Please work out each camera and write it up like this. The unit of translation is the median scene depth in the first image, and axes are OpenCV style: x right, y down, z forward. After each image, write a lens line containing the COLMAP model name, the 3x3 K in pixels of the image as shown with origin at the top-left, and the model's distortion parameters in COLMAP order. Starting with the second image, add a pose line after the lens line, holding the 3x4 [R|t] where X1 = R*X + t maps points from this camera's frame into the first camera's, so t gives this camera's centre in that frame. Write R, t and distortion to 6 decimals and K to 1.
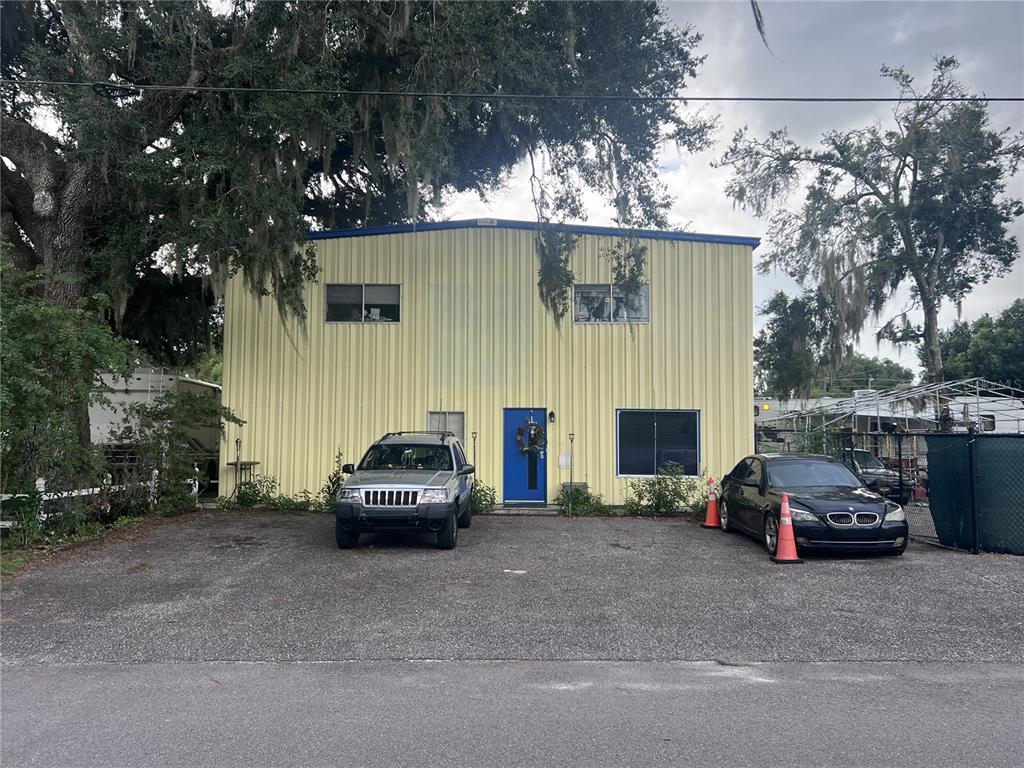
lens RADIAL K [[899.8, 0, 512.0], [0, 899.8, 384.0], [0, 0, 1]] dist [0.003107, -0.001063]
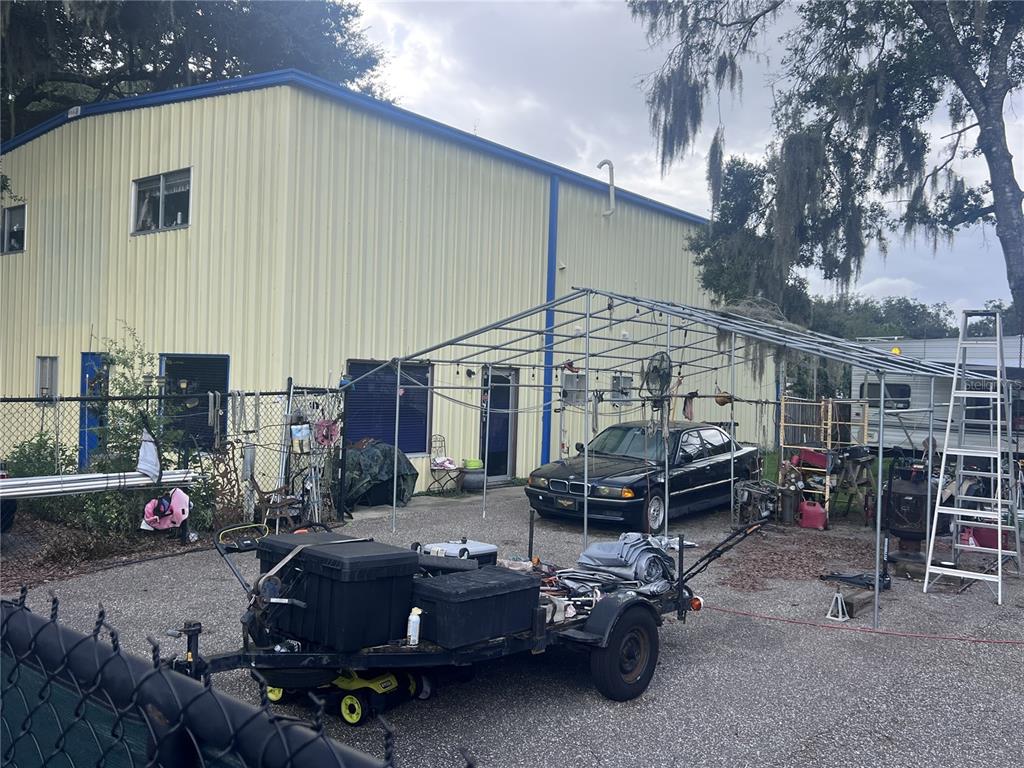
lens RADIAL K [[840.8, 0, 512.0], [0, 840.8, 384.0], [0, 0, 1]] dist [0.003135, 0.001067]
pose [[0.804422, 0.024691, -0.593545, 0.715937], [0.015961, 0.997877, 0.063143, 0.013513], [0.593844, -0.060267, 0.802320, 0.628002]]
